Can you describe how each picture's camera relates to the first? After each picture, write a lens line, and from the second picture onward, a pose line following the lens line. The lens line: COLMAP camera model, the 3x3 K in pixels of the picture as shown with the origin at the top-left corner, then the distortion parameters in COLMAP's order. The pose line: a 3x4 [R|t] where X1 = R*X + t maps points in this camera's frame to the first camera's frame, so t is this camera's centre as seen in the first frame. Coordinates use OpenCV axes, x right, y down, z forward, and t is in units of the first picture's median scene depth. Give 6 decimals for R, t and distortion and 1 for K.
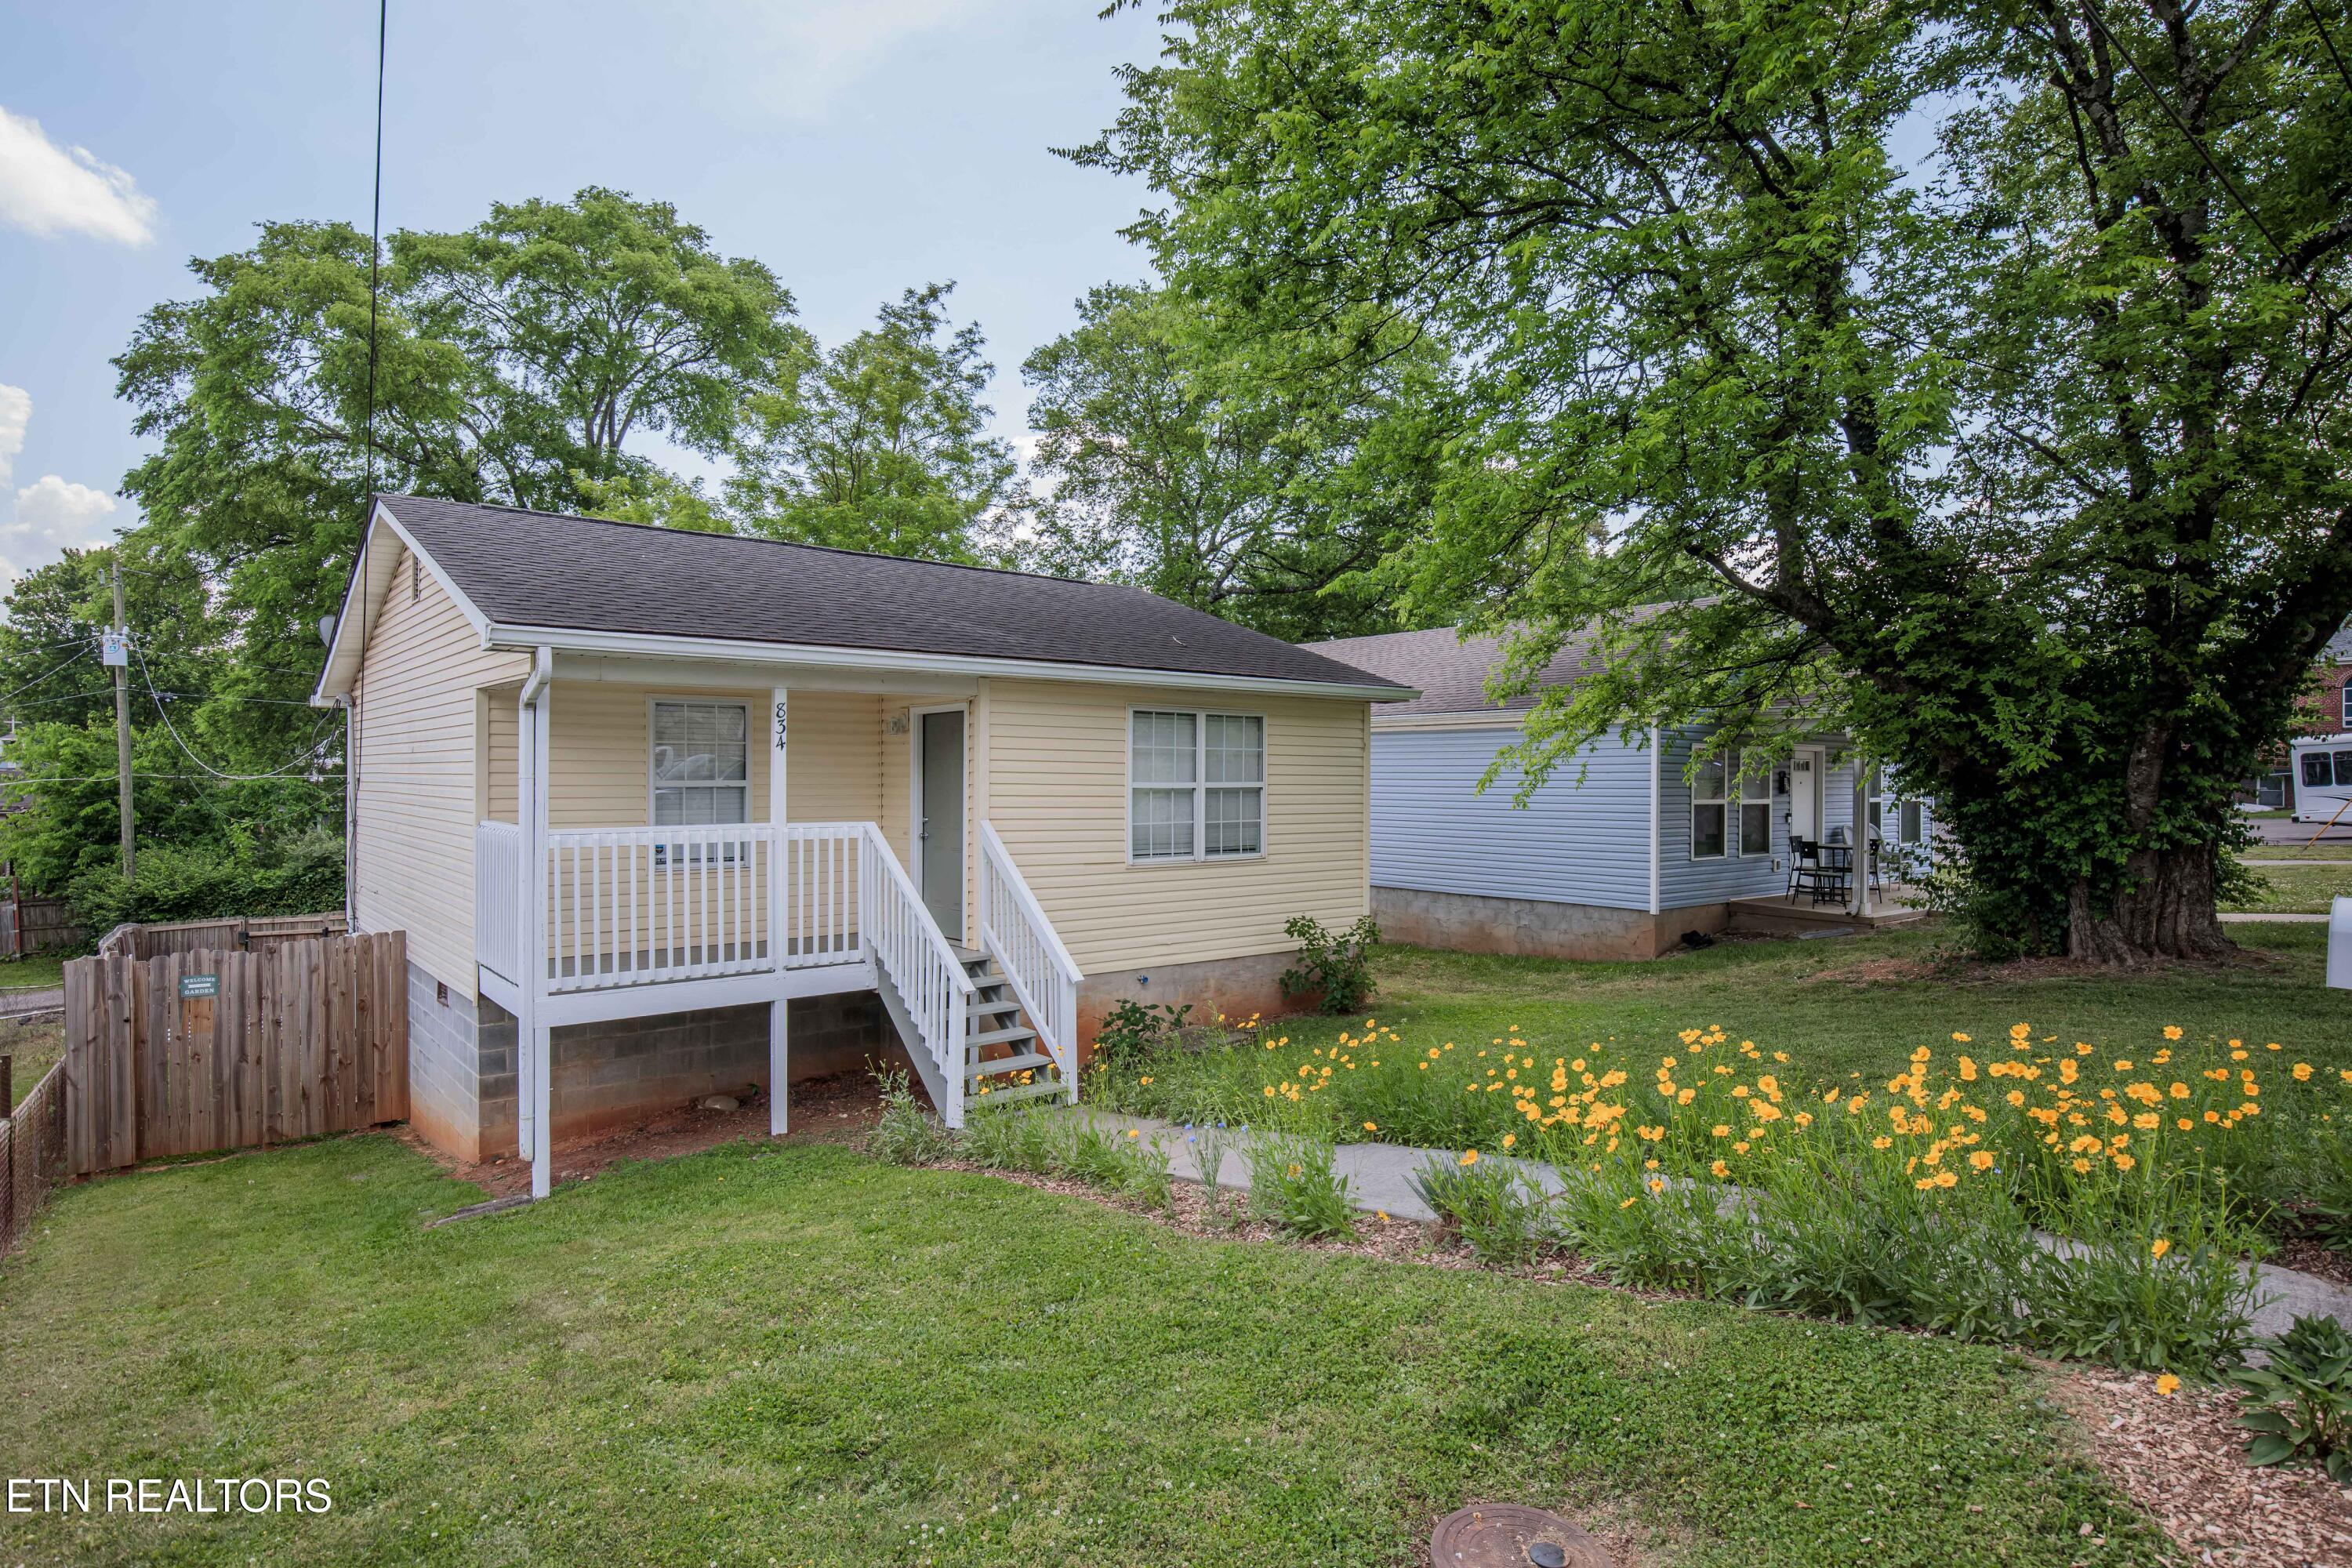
lens RADIAL K [[1272.9, 0, 1176.0], [0, 1272.9, 784.0], [0, 0, 1]] dist [0.002616, 0.001490]
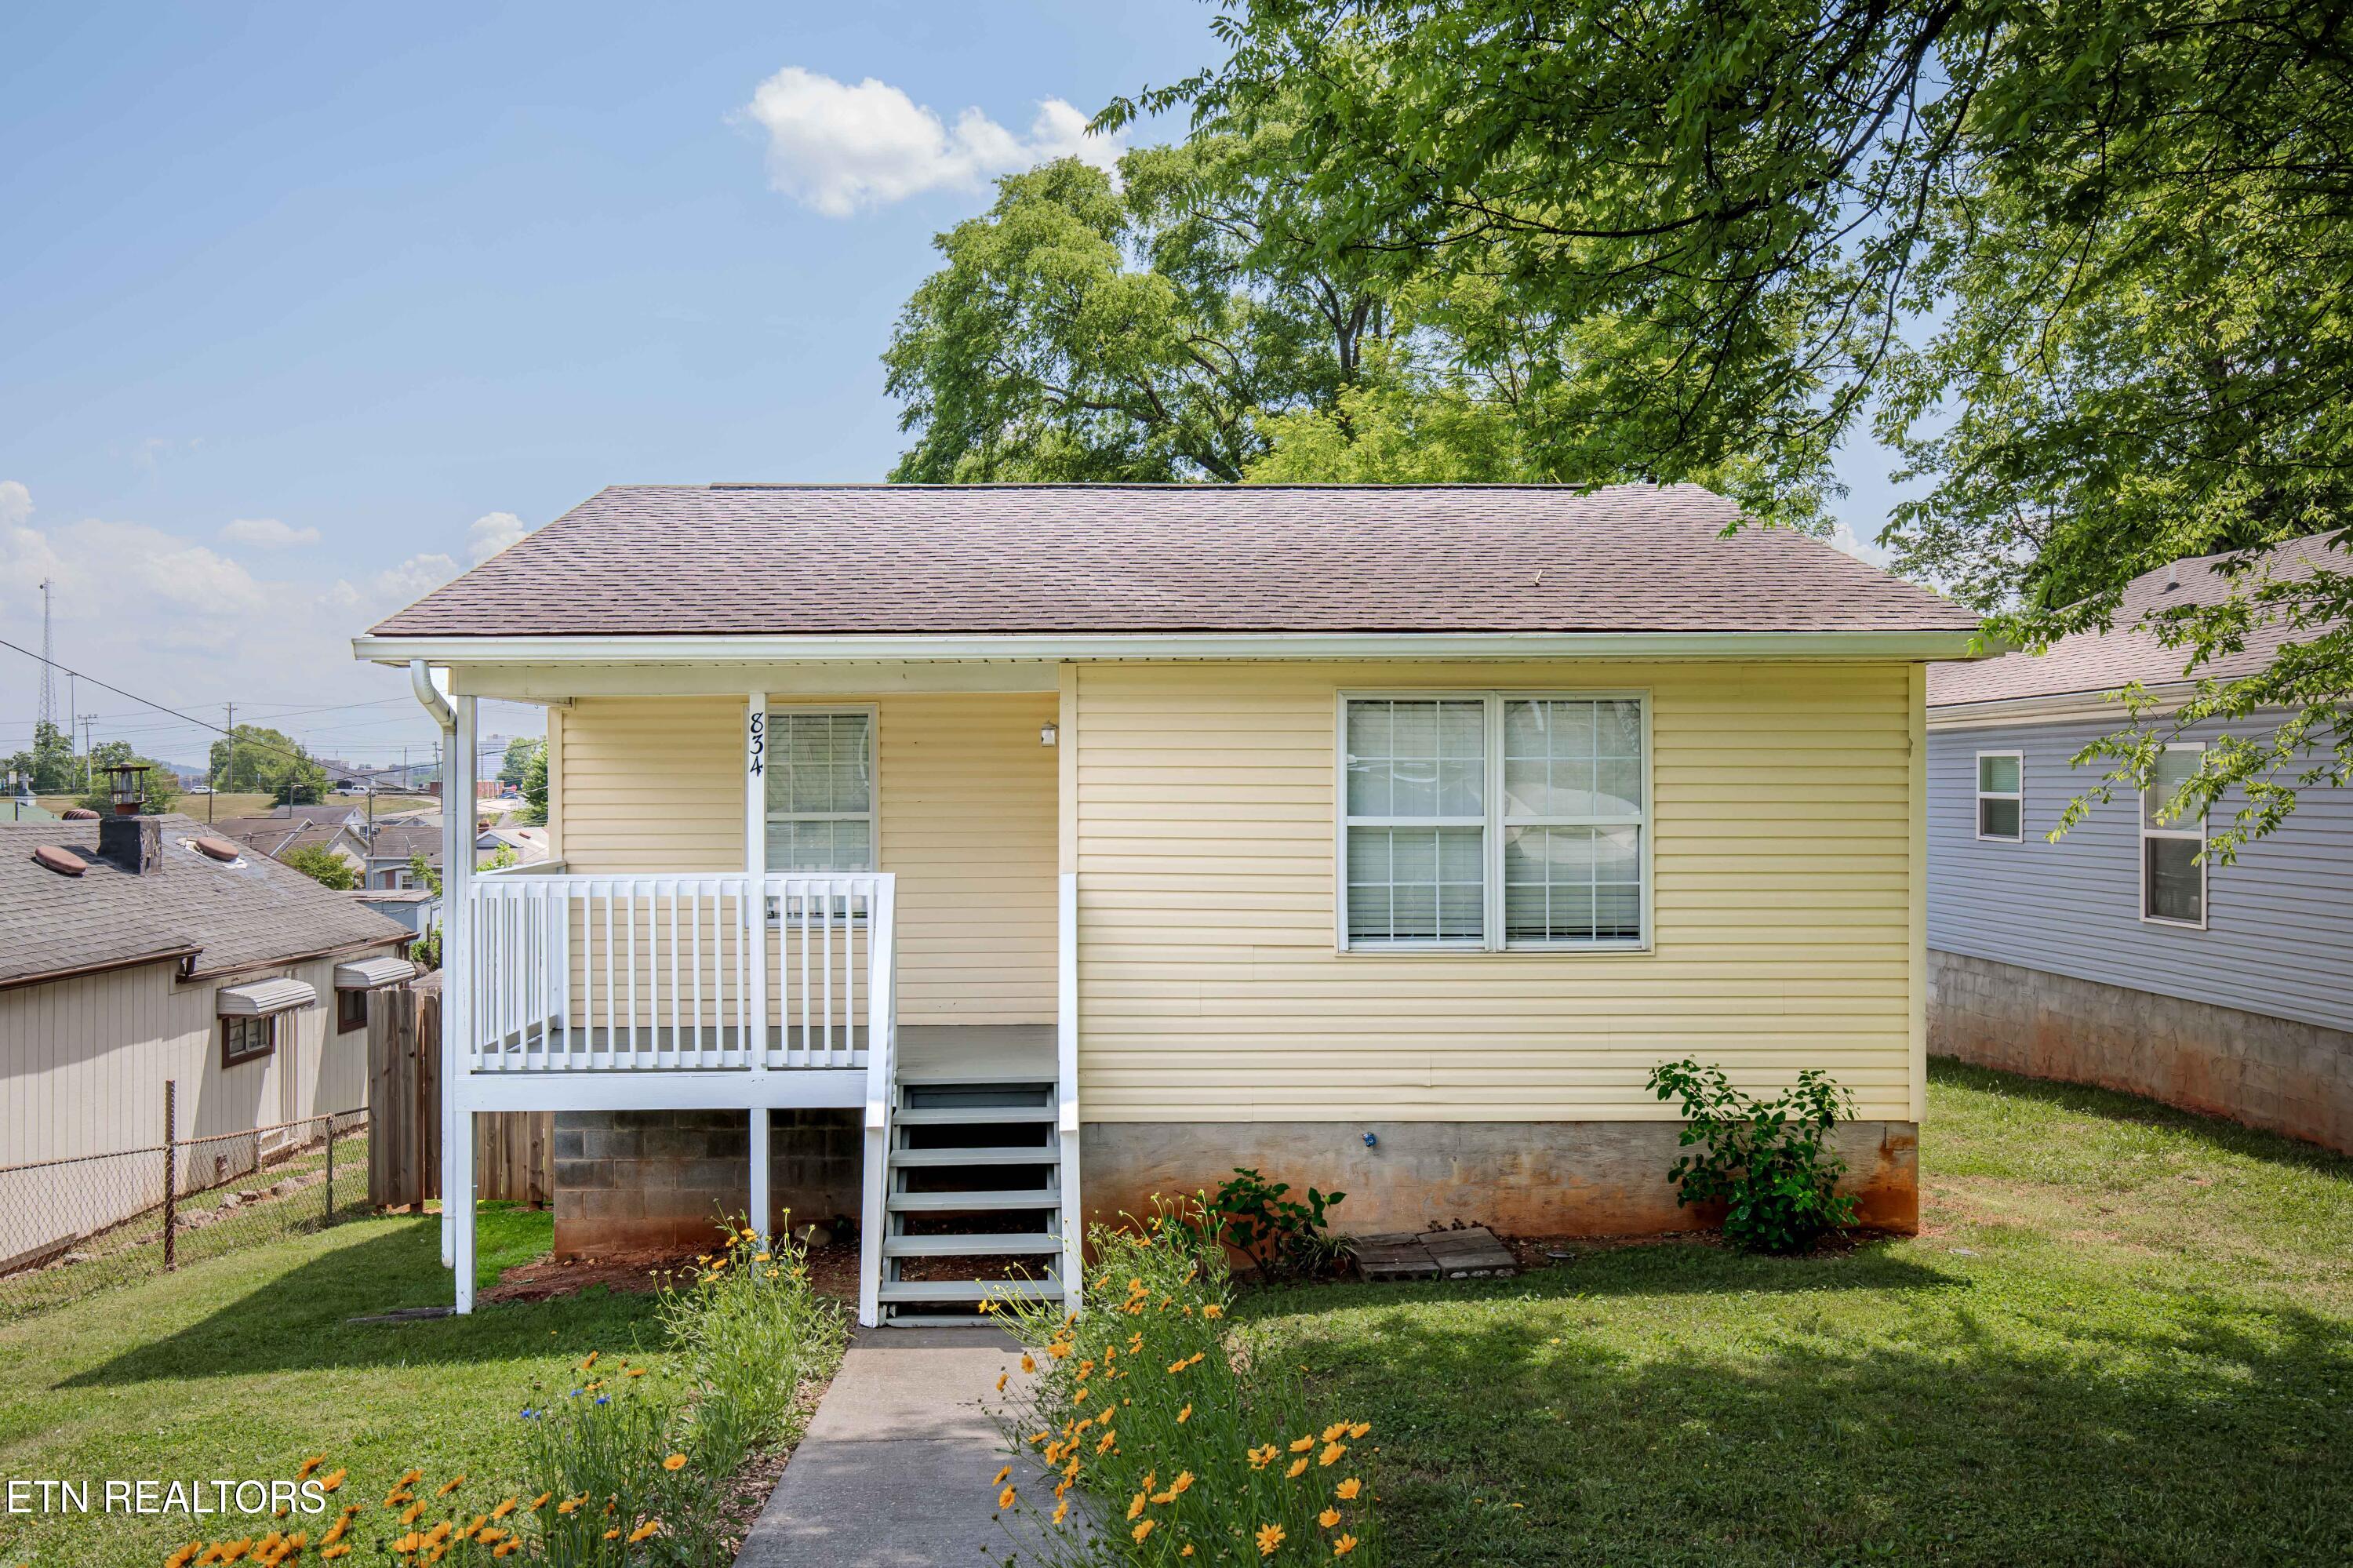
lens RADIAL K [[1774.0, 0, 1176.5], [0, 1774.0, 784.0], [0, 0, 1]] dist [0.004427, 0.001676]
pose [[0.782405, -0.003958, -0.622757, 0.438552], [-0.000878, 0.999972, -0.007458, -0.010880], [0.622769, 0.006382, 0.782380, 0.278629]]
